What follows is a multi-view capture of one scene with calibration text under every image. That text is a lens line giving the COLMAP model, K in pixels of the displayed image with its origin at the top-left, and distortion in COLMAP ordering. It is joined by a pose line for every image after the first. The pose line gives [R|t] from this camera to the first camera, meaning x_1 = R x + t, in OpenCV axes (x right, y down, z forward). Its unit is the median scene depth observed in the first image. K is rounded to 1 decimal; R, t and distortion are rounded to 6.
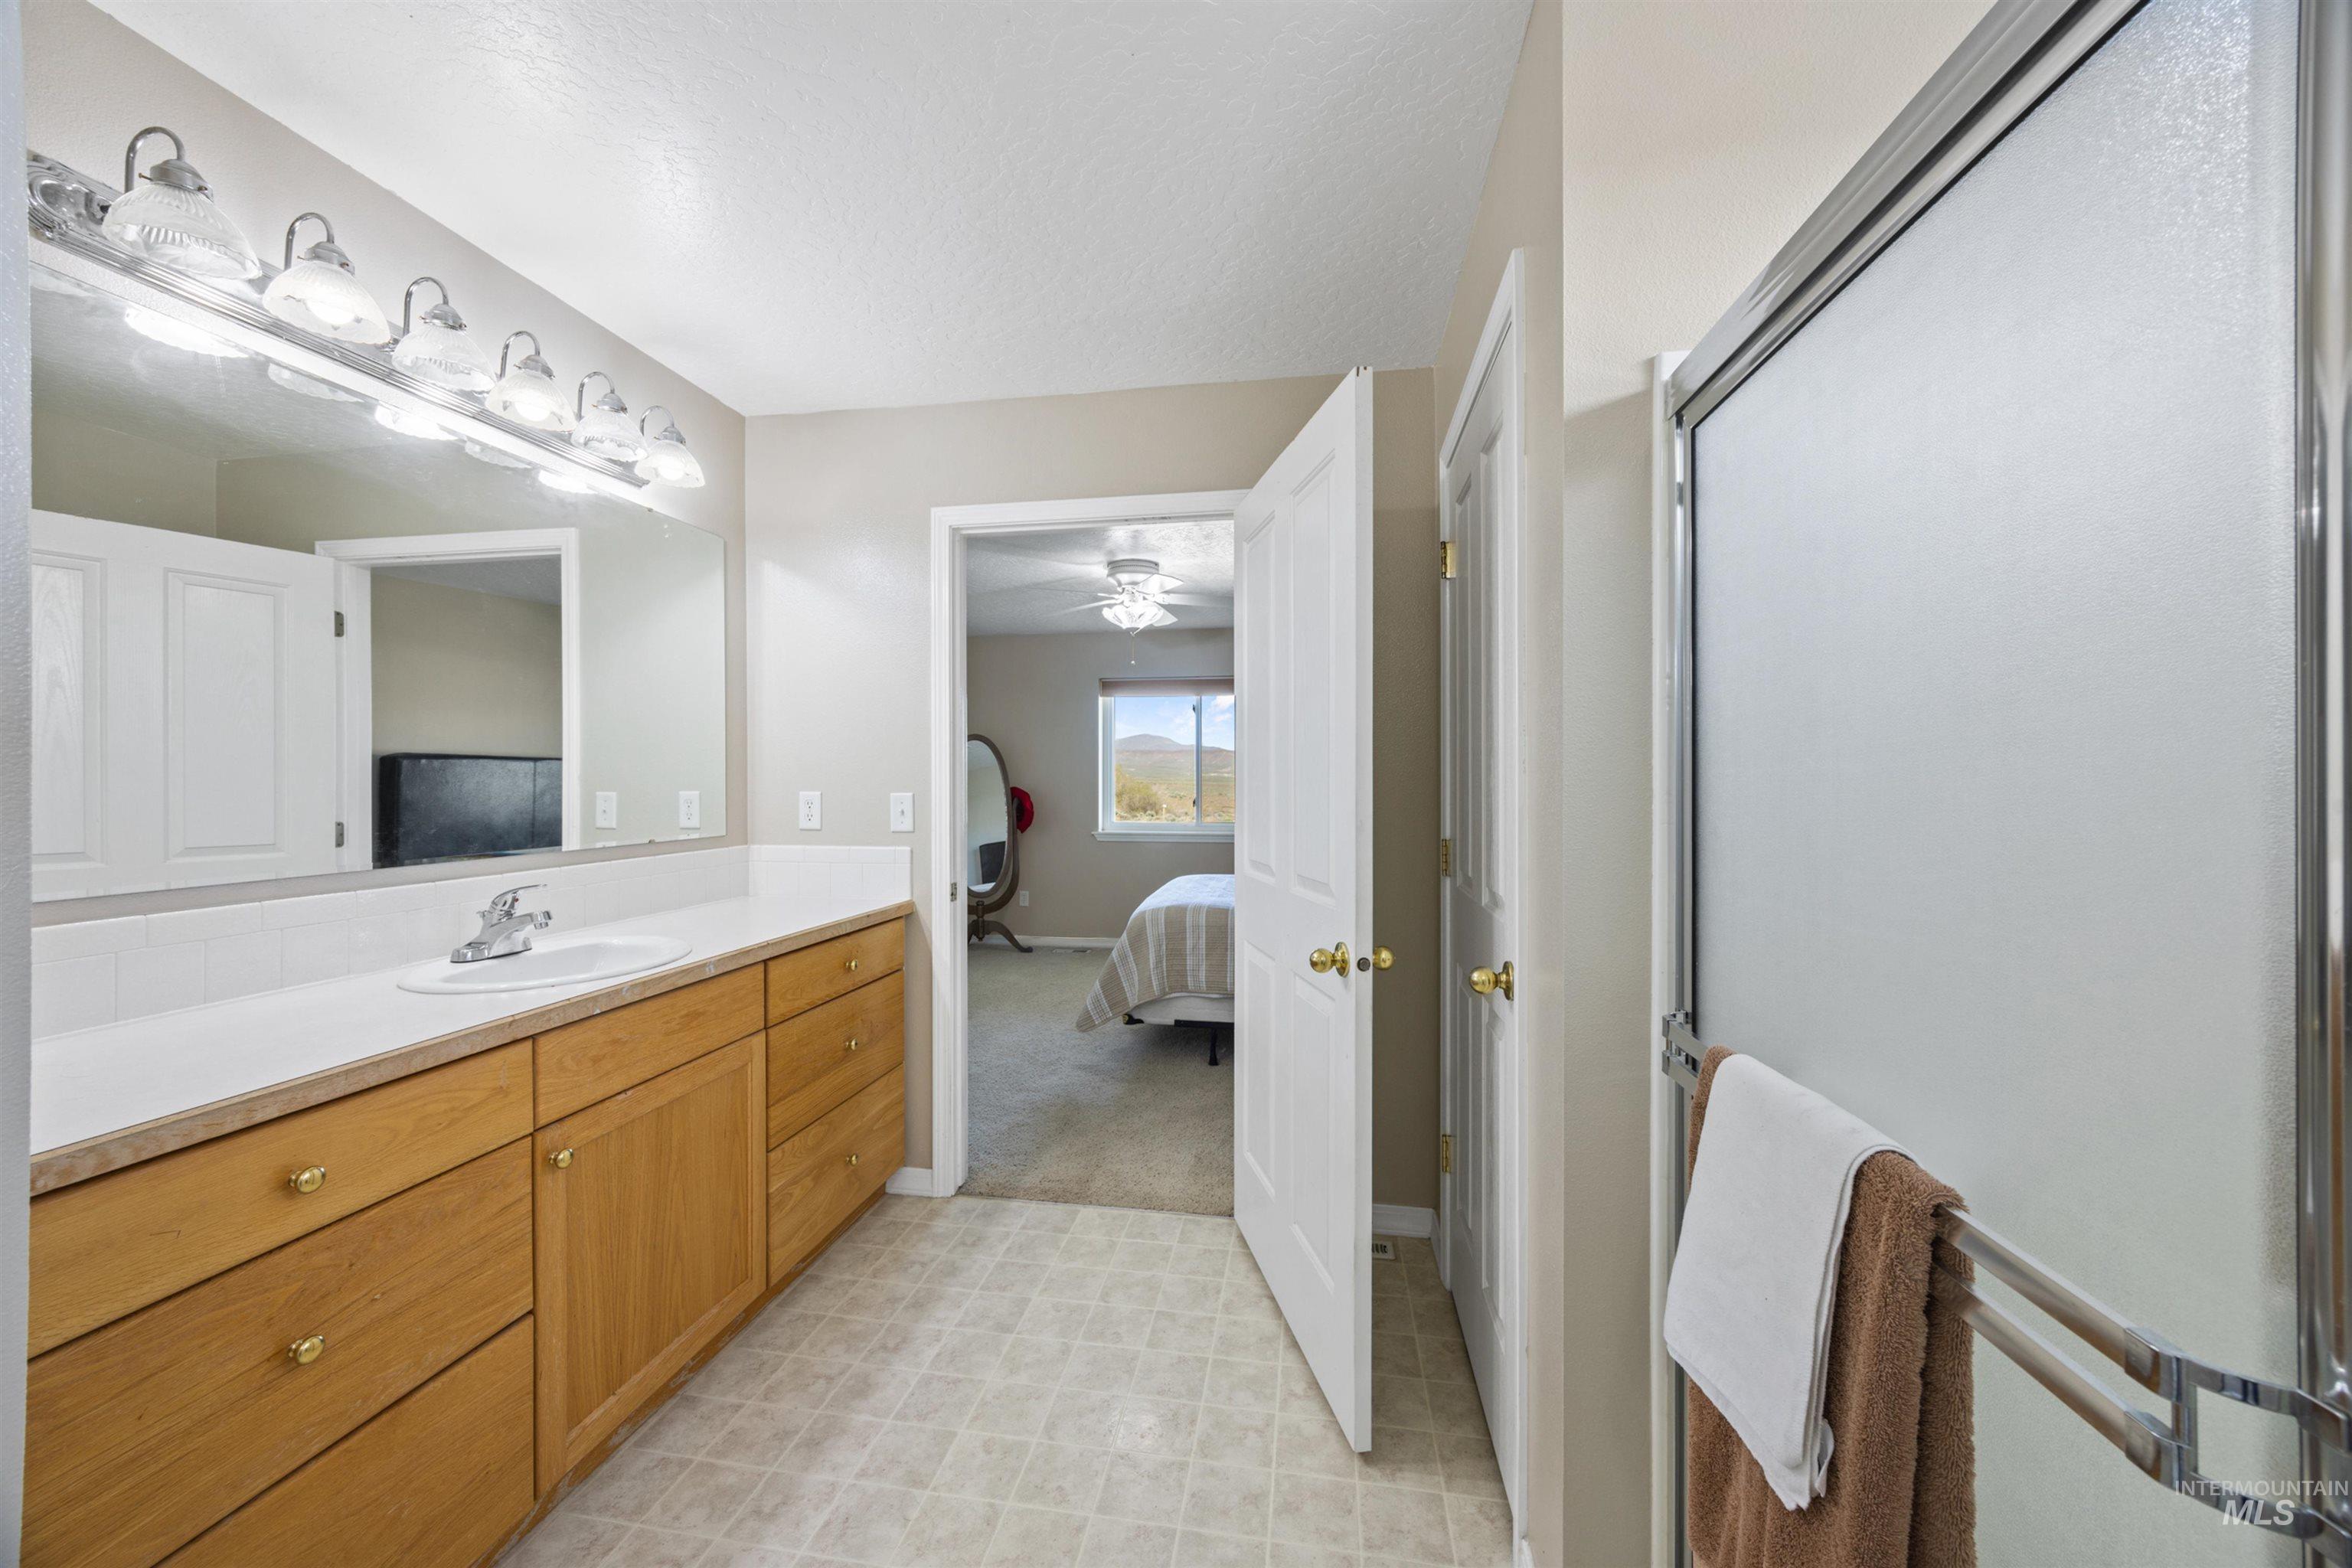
lens RADIAL K [[899.8, 0, 1167.1], [0, 899.8, 781.0], [0, 0, 1]] dist [-0.003828, -0.000110]
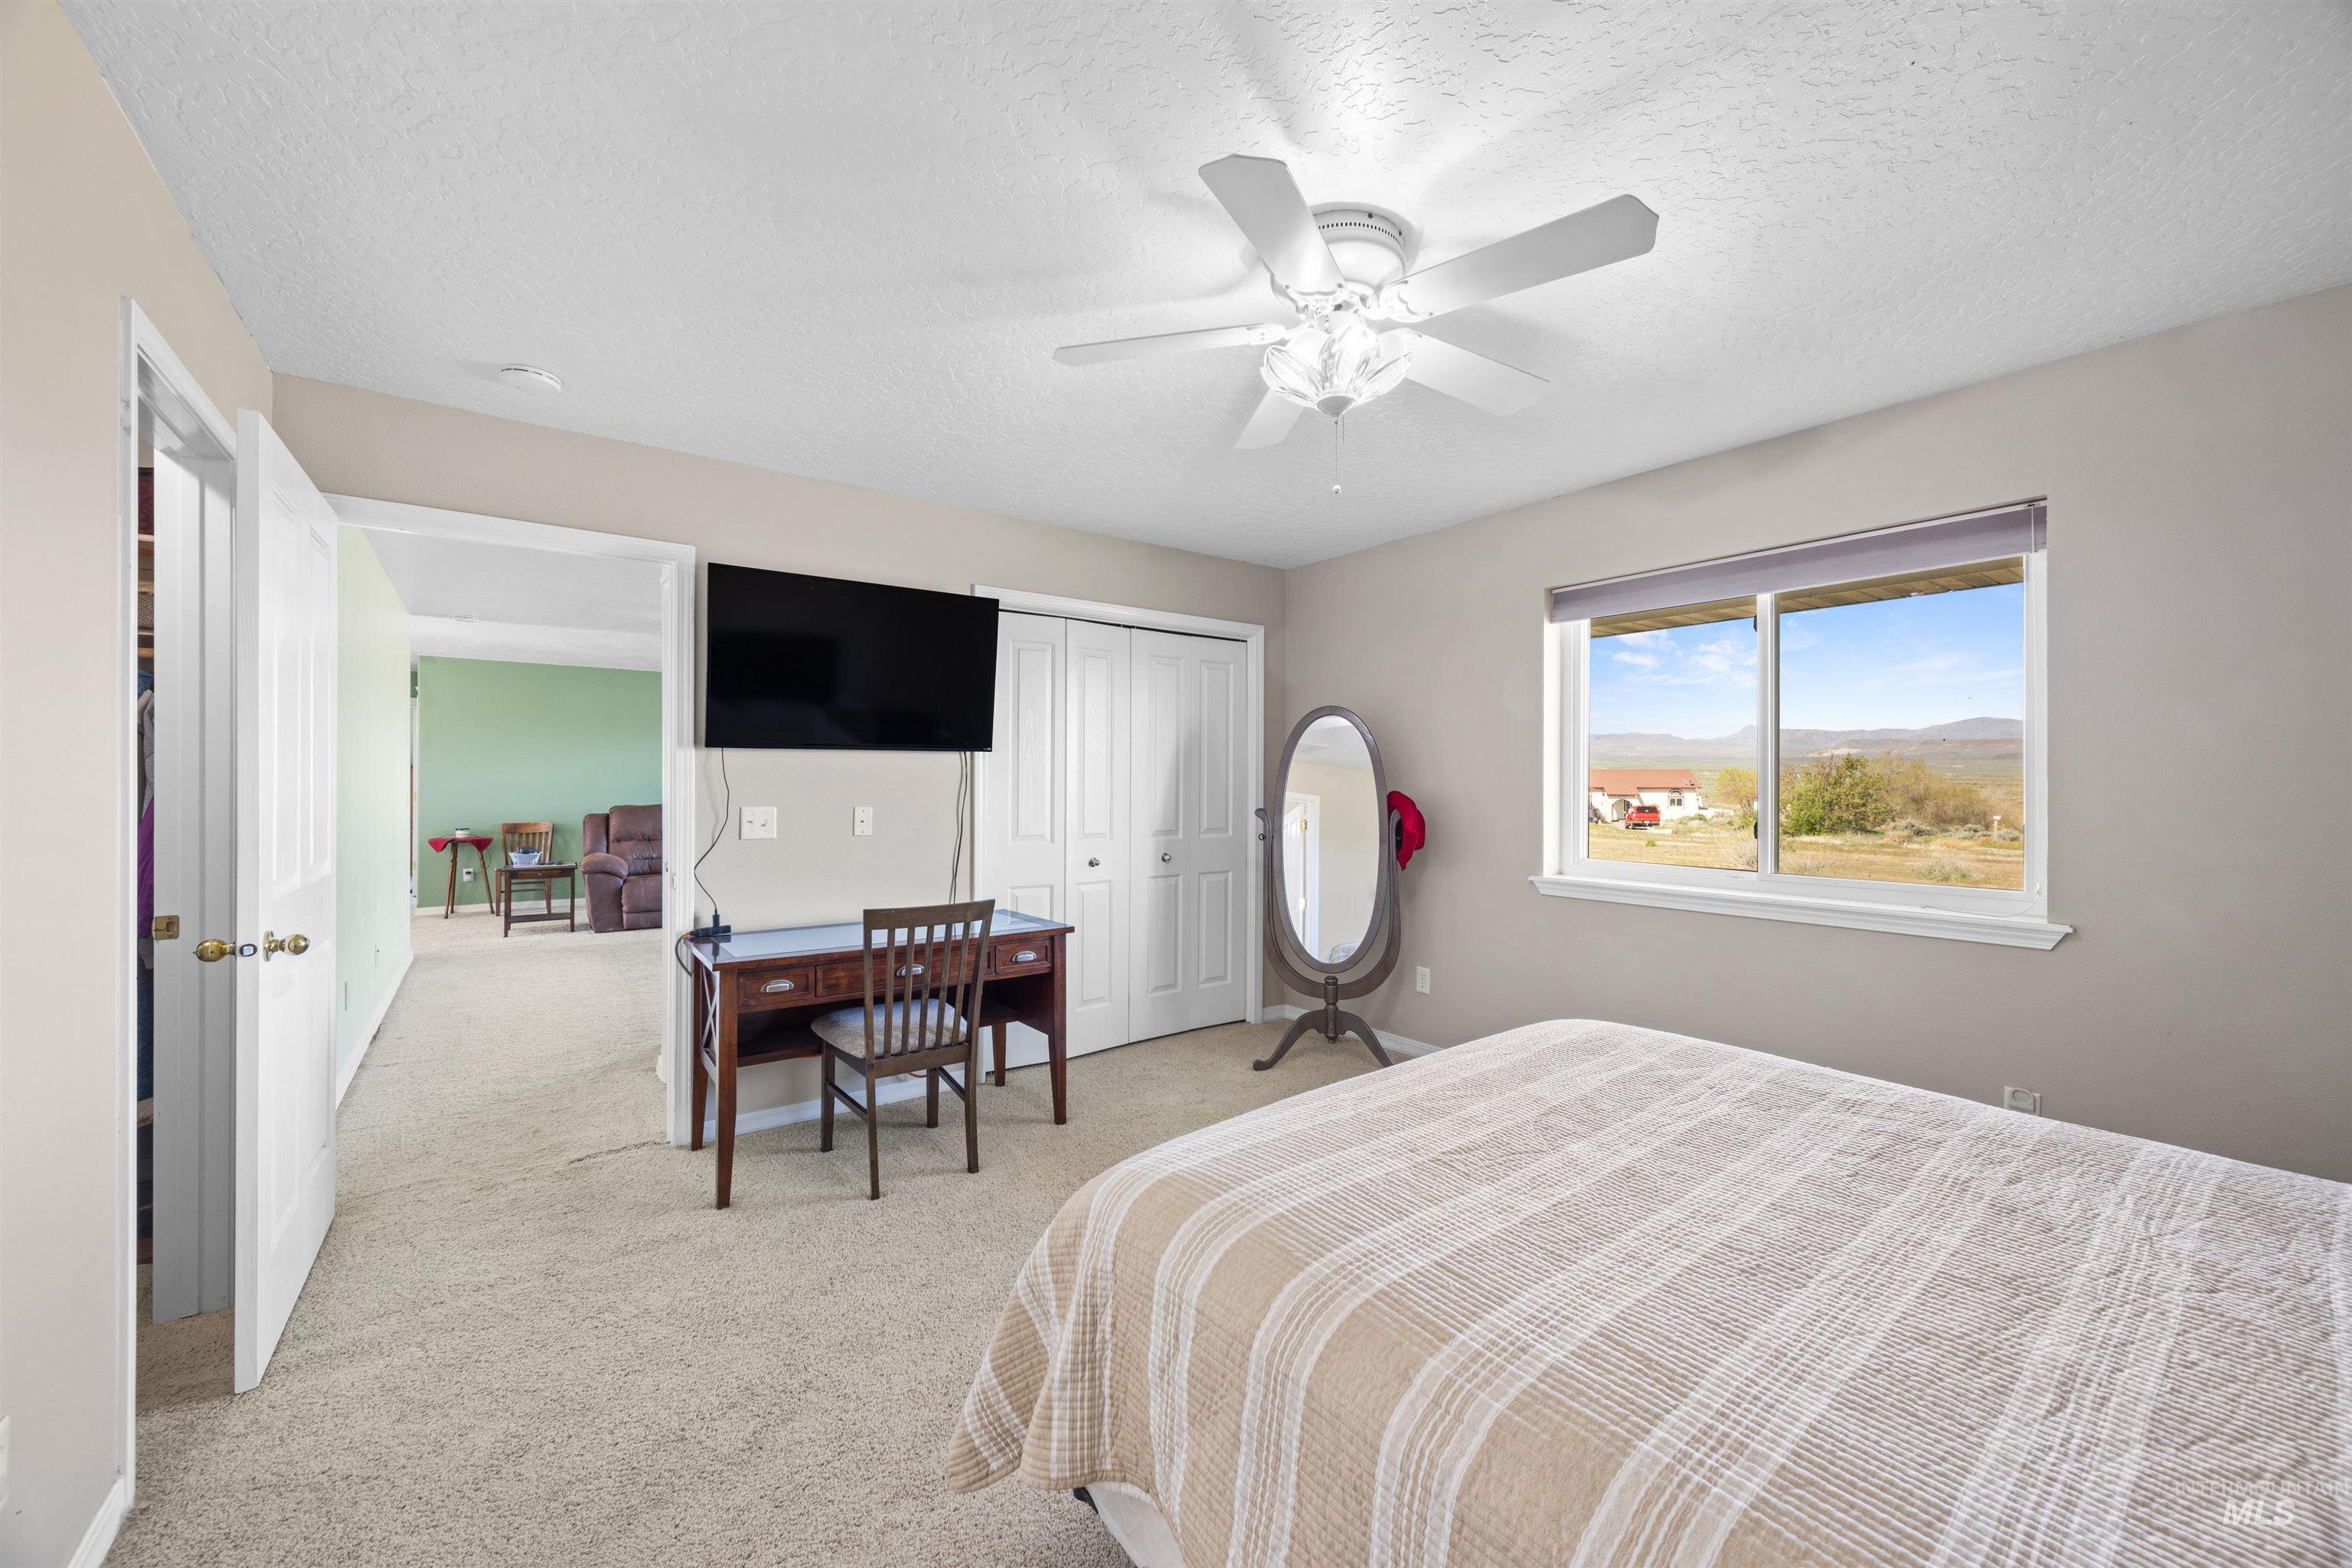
lens RADIAL K [[889.3, 0, 1175.4], [0, 889.3, 784.0], [0, 0, 1]] dist [0.002243, 0.000990]
pose [[0.719275, 0.006061, -0.694699, 0.008474], [-0.002967, 0.999980, 0.005653, -0.000080], [0.694719, -0.002005, 0.719279, 0.029736]]
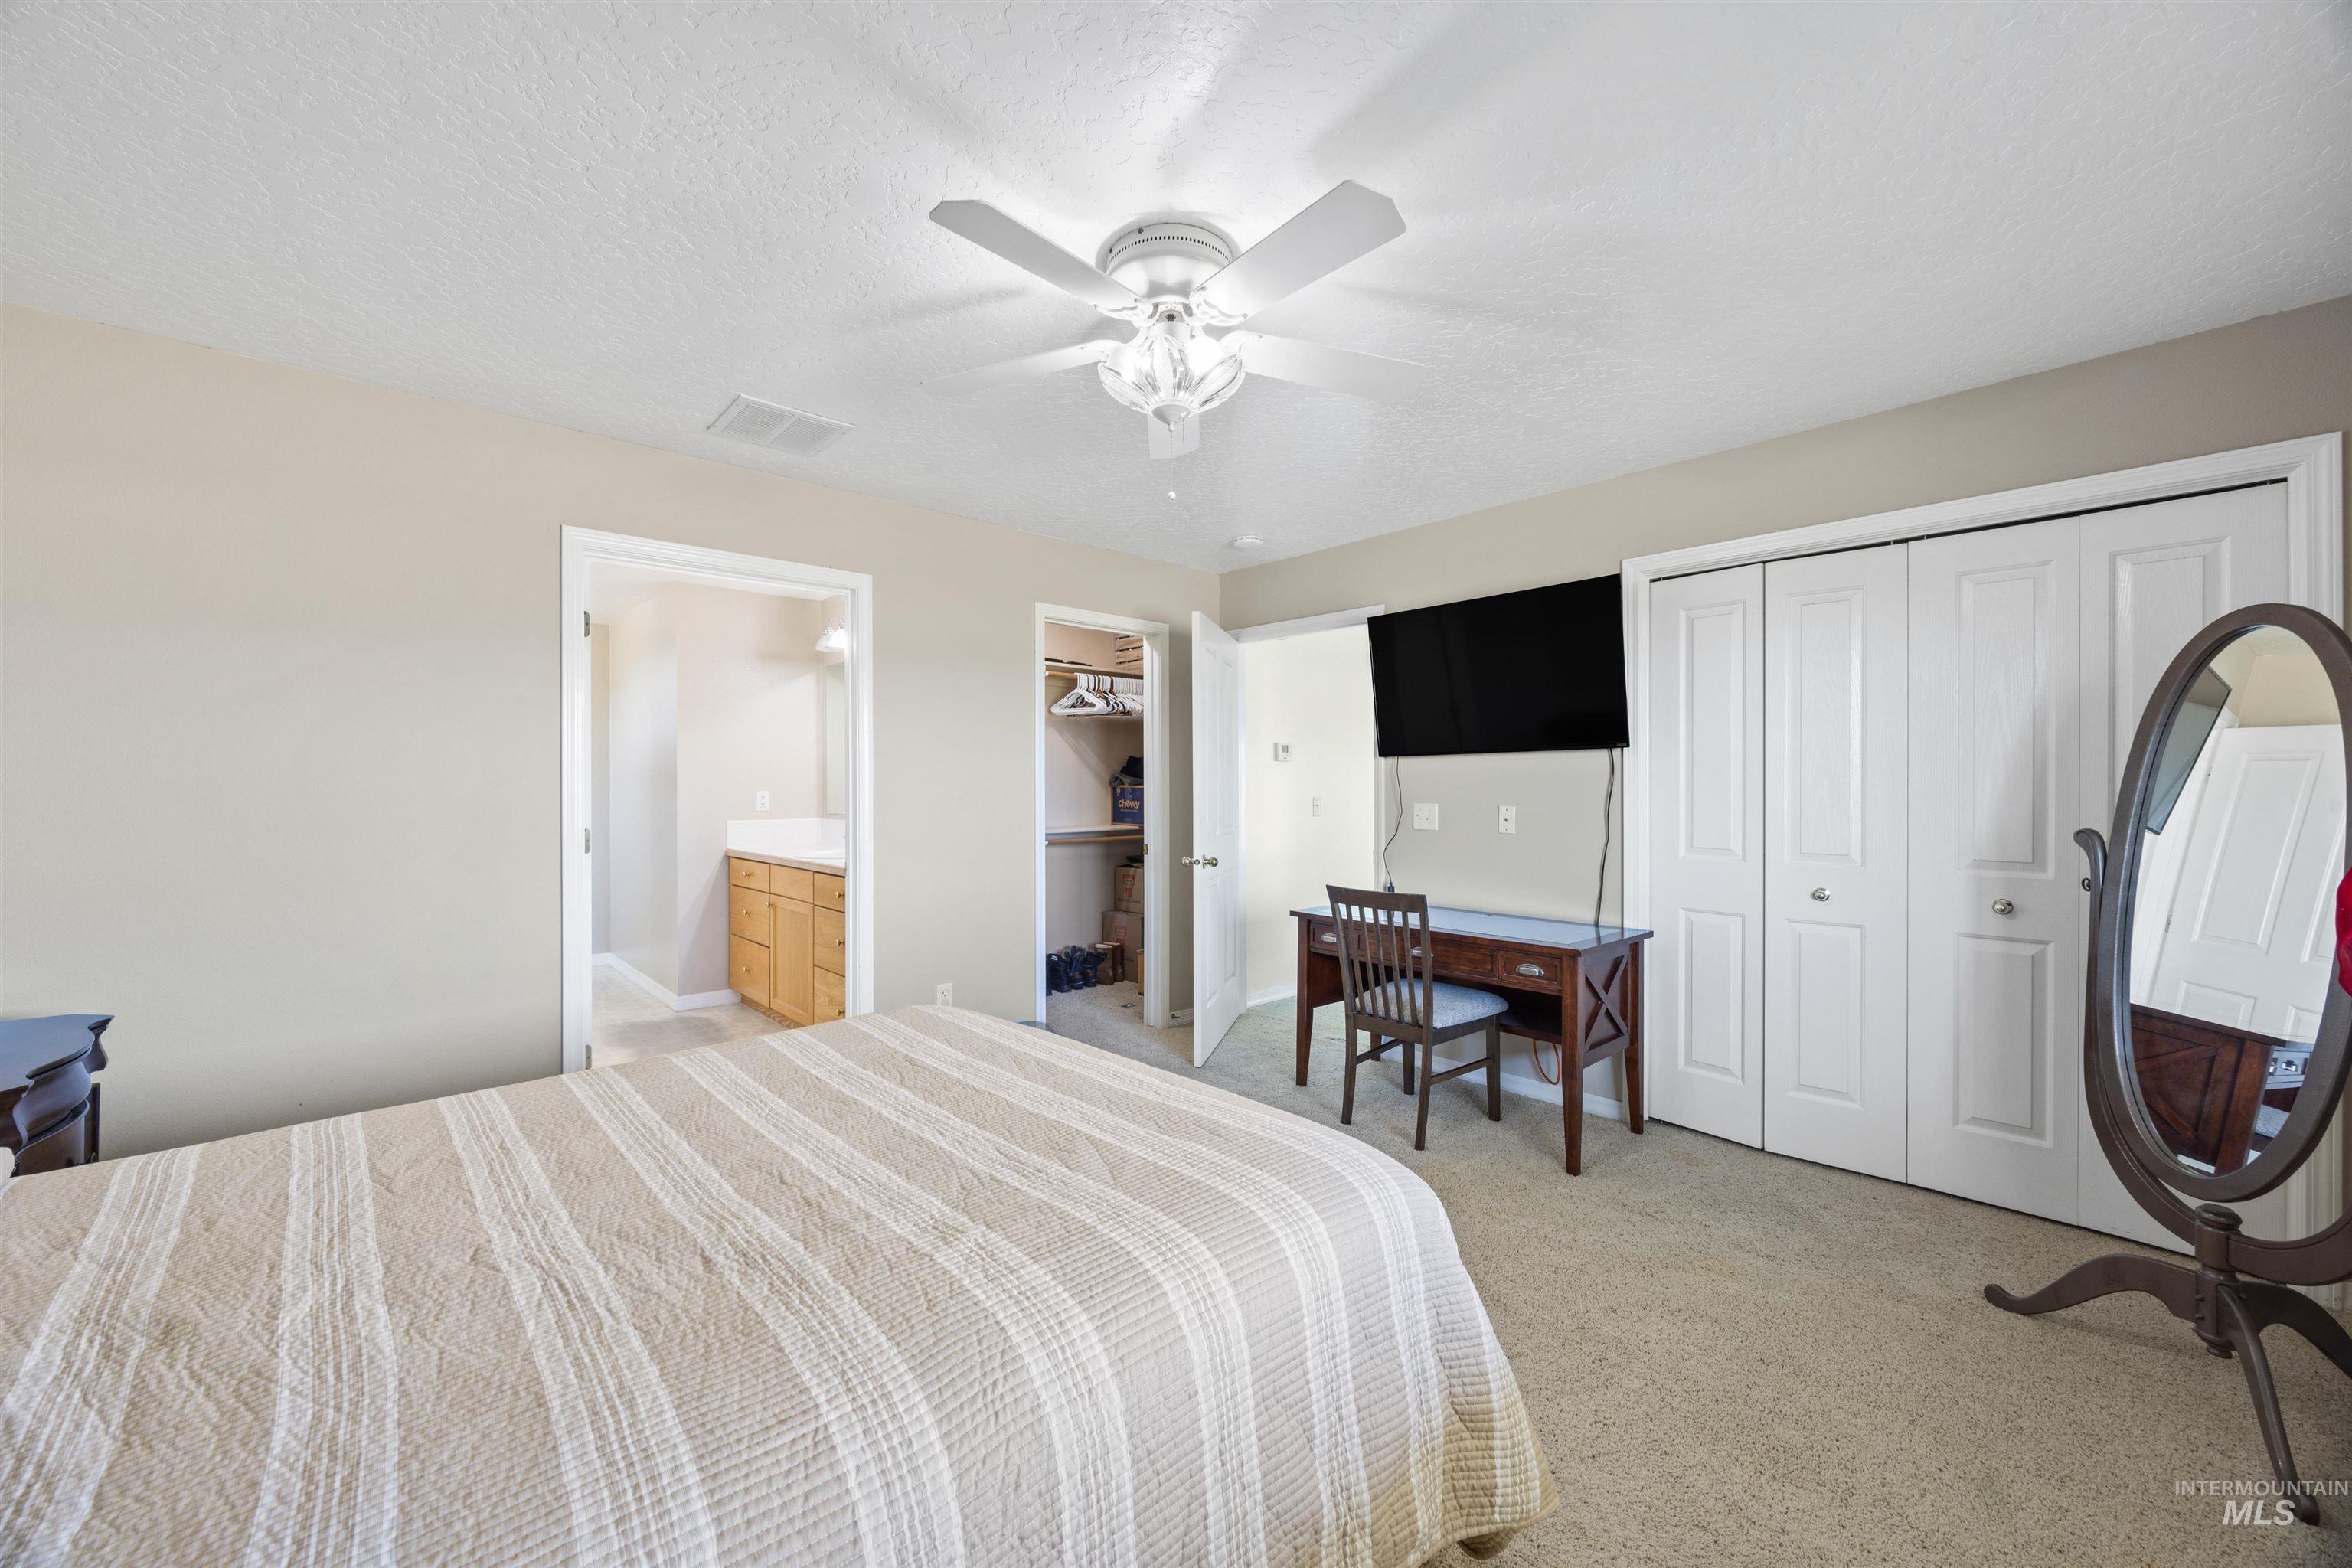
lens RADIAL K [[889.3, 0, 1170.3], [0, 889.3, 785.4], [0, 0, 1]] dist [0.002243, 0.000990]
pose [[-0.615800, 0.006697, -0.787874, 0.460535], [0.006938, 0.999971, 0.003077, 0.006951], [0.787872, -0.003571, -0.615829, 2.753828]]
